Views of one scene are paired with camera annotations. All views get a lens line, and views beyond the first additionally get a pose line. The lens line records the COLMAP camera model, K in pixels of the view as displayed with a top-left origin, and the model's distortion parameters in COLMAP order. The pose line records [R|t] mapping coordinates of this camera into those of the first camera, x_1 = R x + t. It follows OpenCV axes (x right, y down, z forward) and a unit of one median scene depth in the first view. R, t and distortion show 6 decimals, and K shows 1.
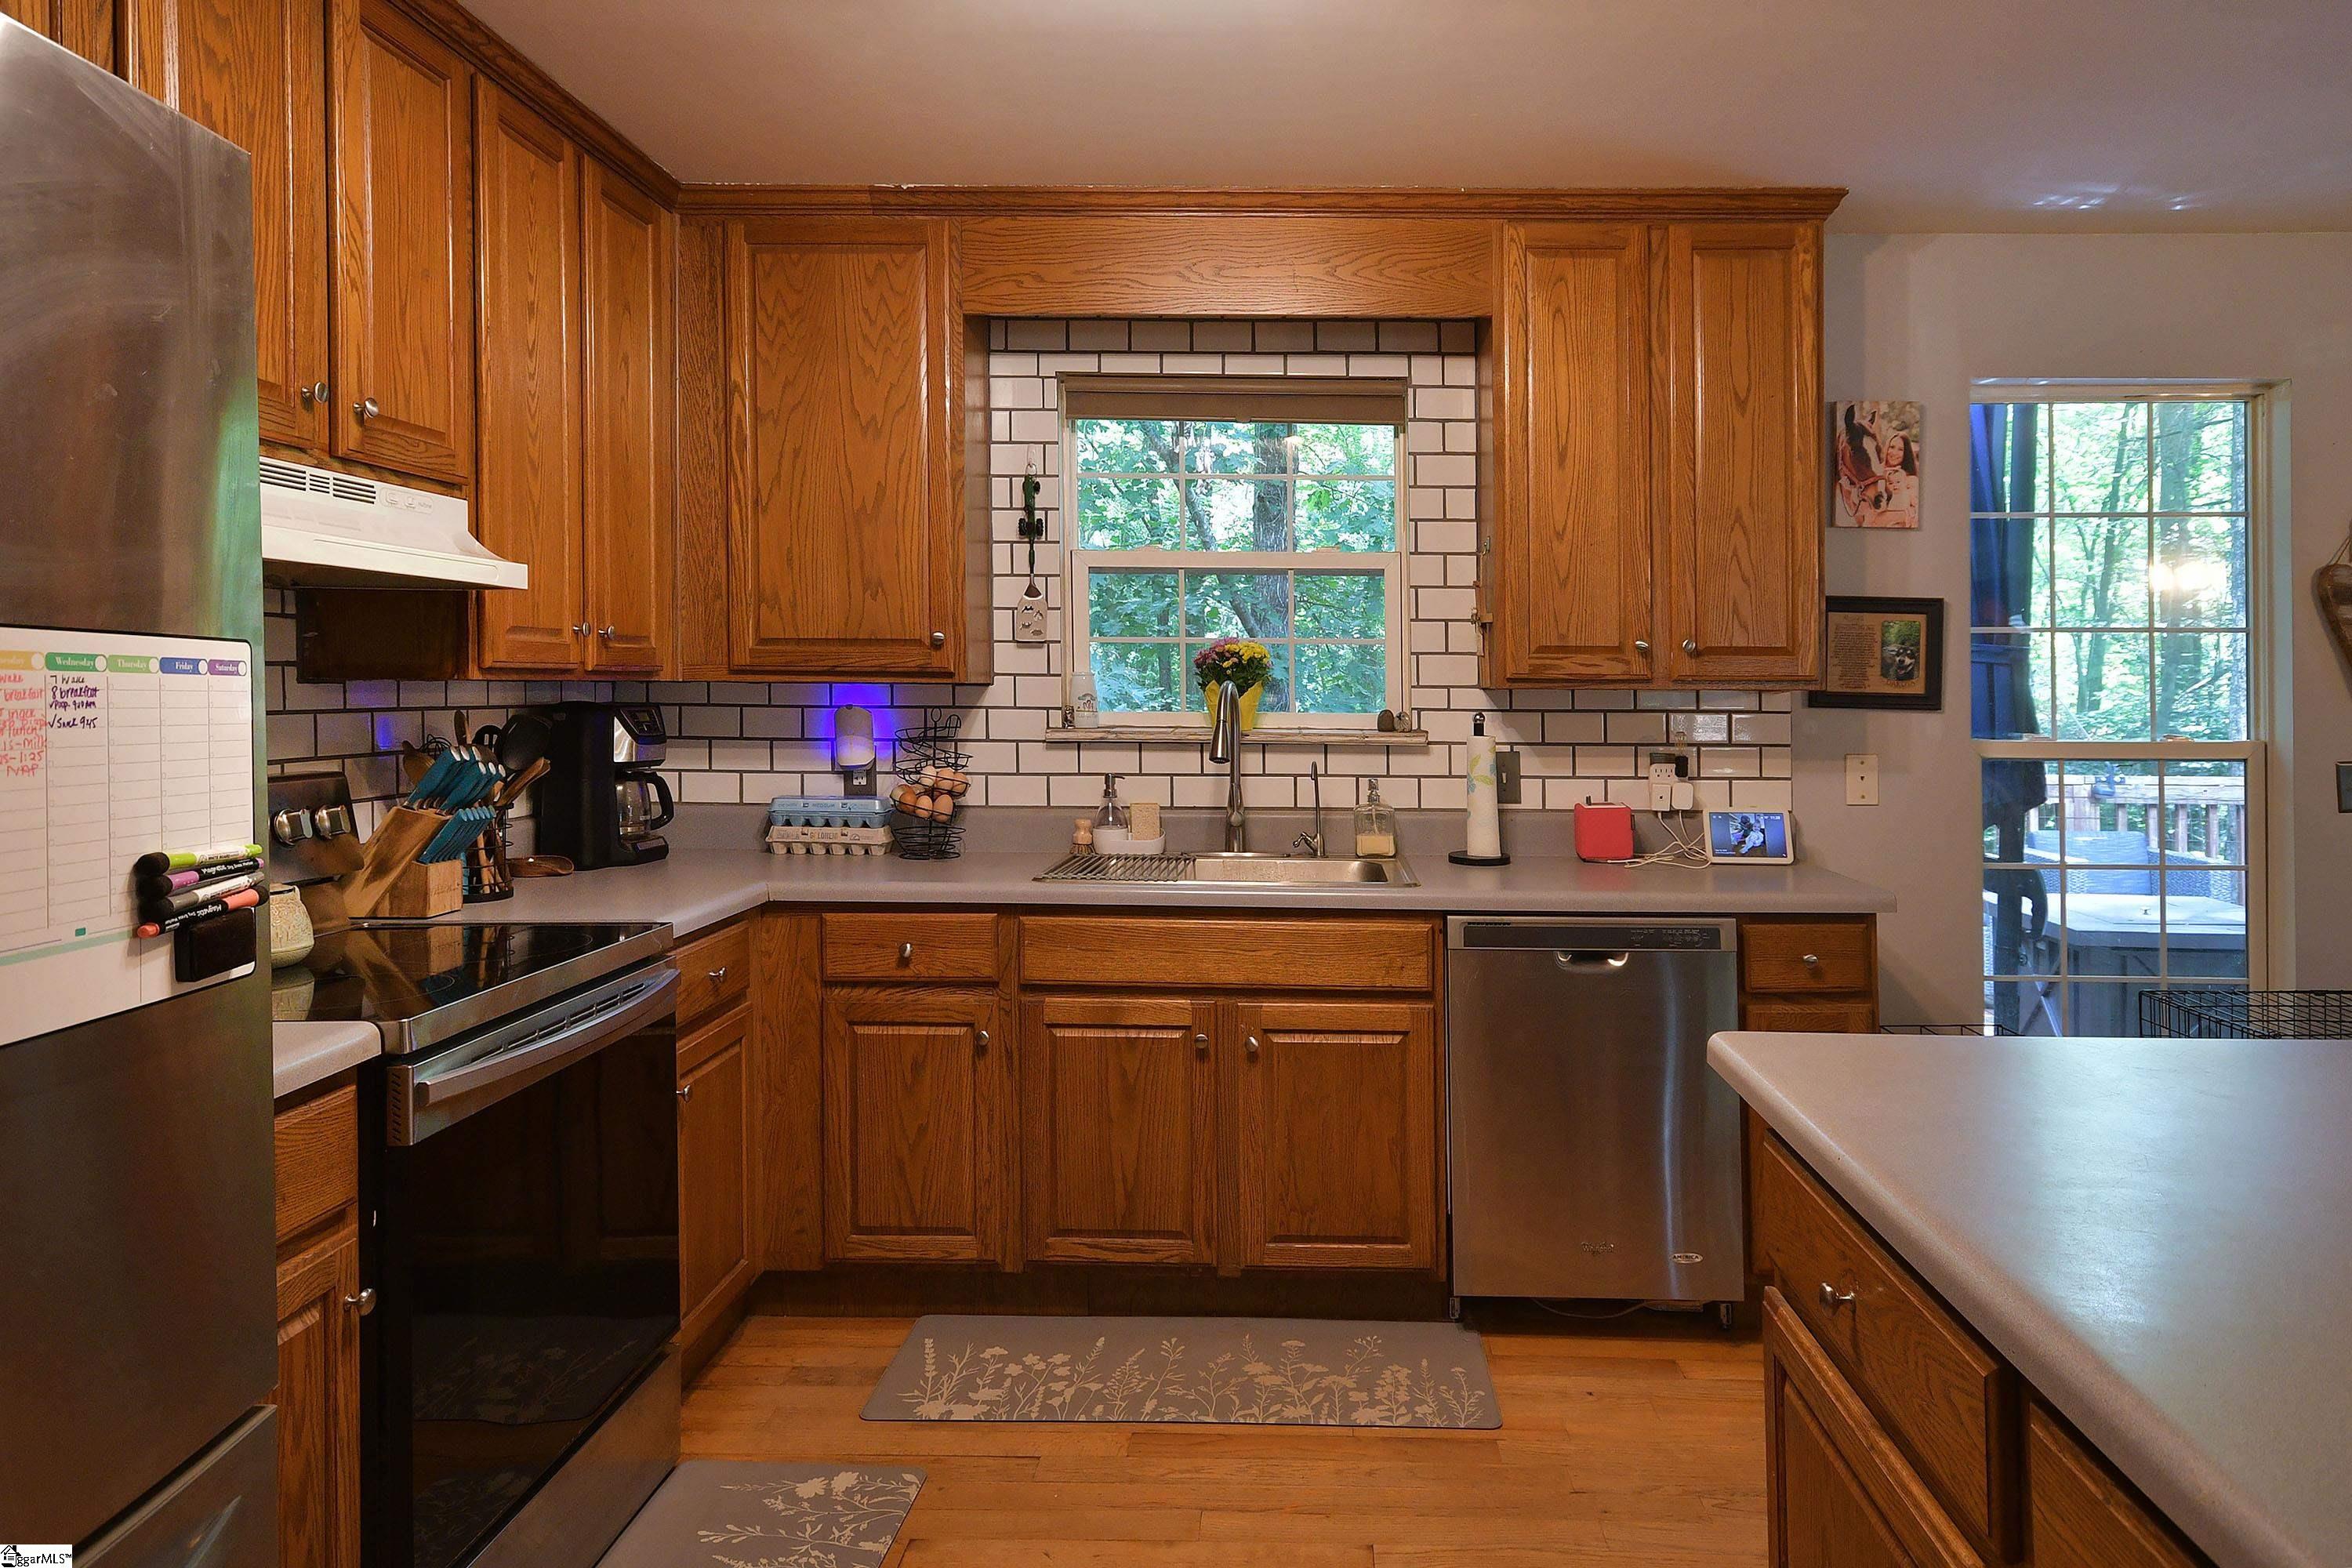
lens RADIAL K [[1503.7, 0, 1255.9], [0, 1503.7, 698.2], [0, 0, 1]] dist [0.017797, 0.002391]
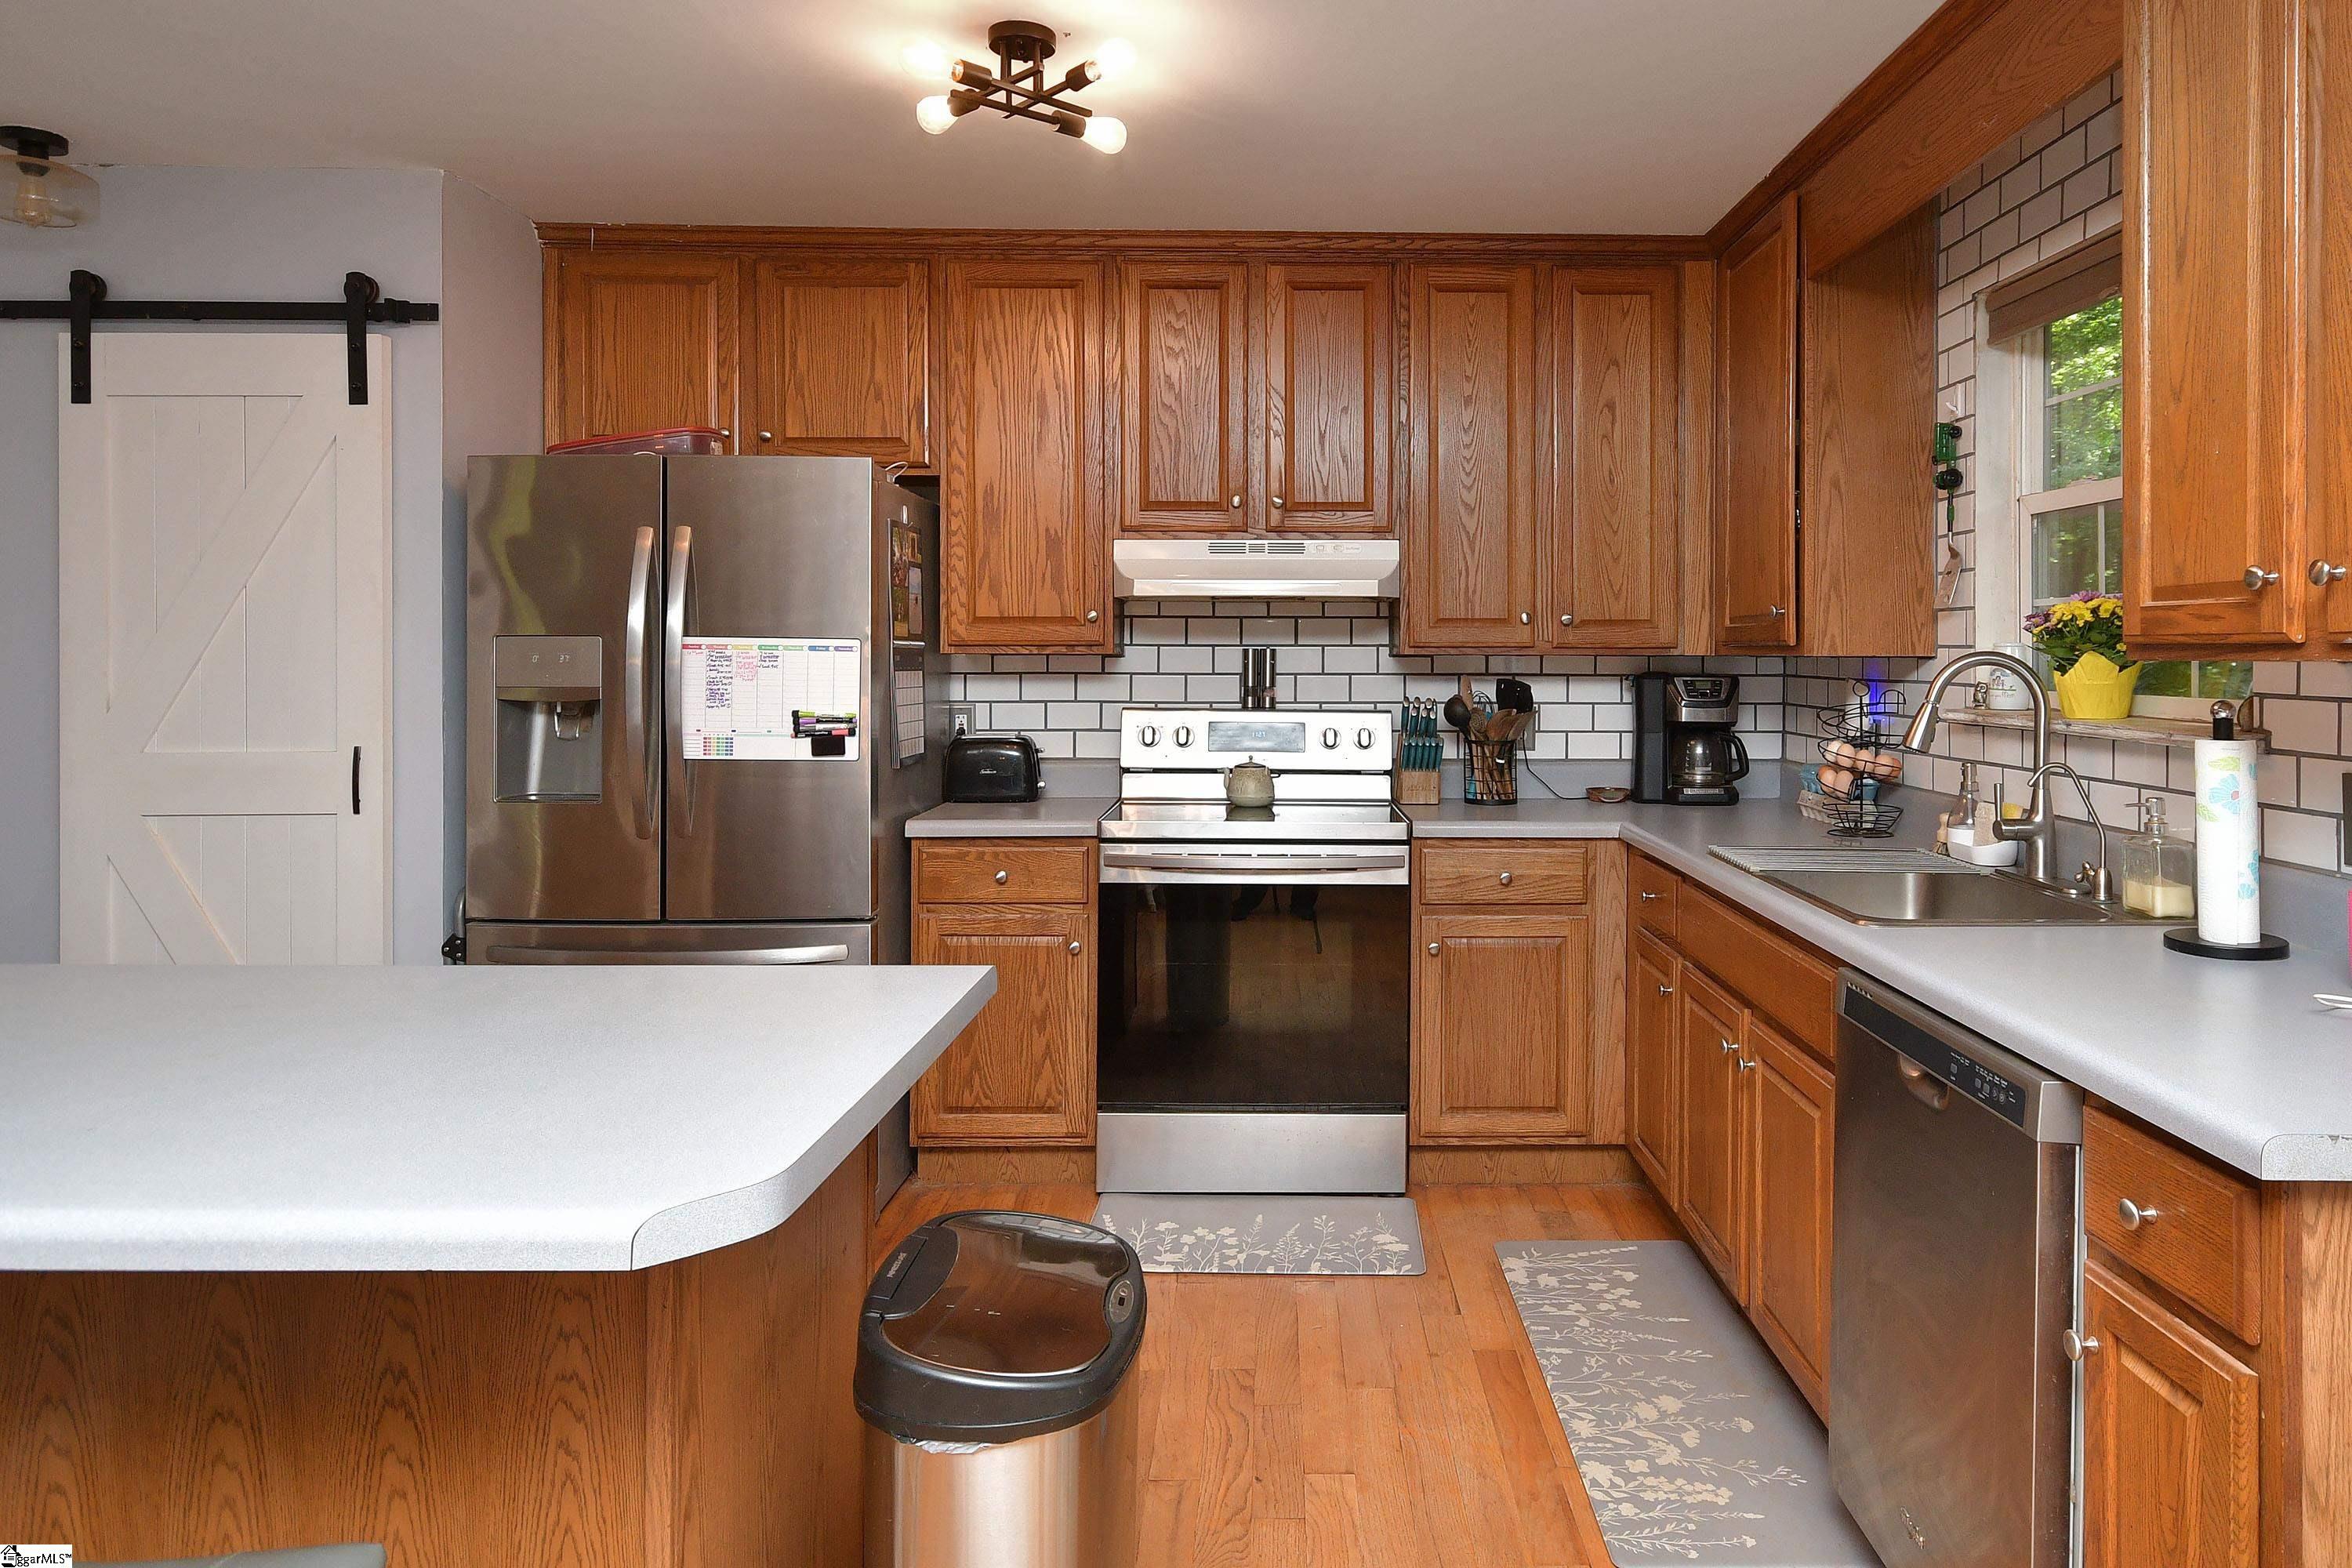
lens RADIAL K [[1418.1, 0, 1295.3], [0, 1418.1, 694.6], [0, 0, 1]] dist [-0.003185, 0.007158]
pose [[0.043917, 0.022861, -0.998774, 0.719943], [-0.012062, 0.999677, 0.022351, -0.001485], [0.998962, 0.011065, 0.044179, 0.627555]]
